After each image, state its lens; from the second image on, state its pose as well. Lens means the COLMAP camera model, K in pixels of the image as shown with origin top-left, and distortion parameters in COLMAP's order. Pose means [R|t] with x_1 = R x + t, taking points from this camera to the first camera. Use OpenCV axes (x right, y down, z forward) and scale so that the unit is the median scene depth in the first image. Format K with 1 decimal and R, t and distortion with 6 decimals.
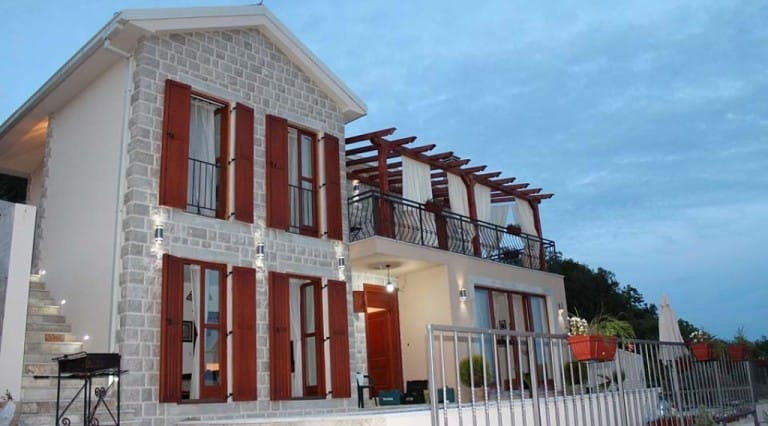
lens RADIAL K [[644.2, 0, 369.0], [0, 644.2, 215.6], [0, 0, 1]] dist [-0.085638, 0.012724]
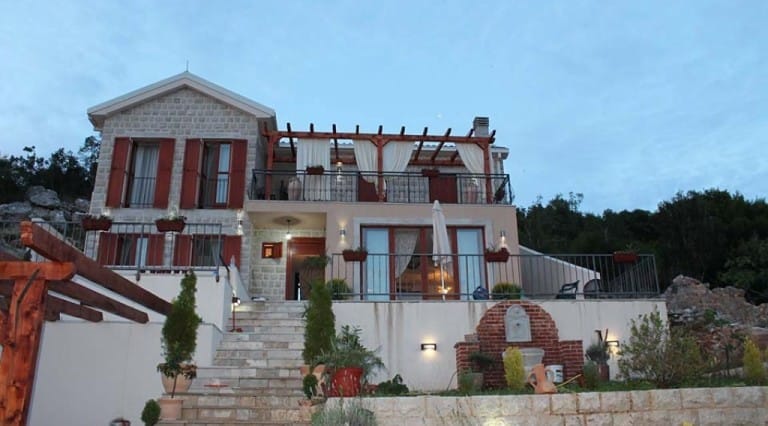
lens RADIAL K [[644.2, 0, 369.0], [0, 644.2, 215.6], [0, 0, 1]] dist [-0.085638, 0.012724]
pose [[0.732133, -0.188955, -0.654429, 1.119240], [0.158974, 0.981622, -0.105576, 0.254669], [0.662350, -0.026742, 0.748717, 0.107954]]
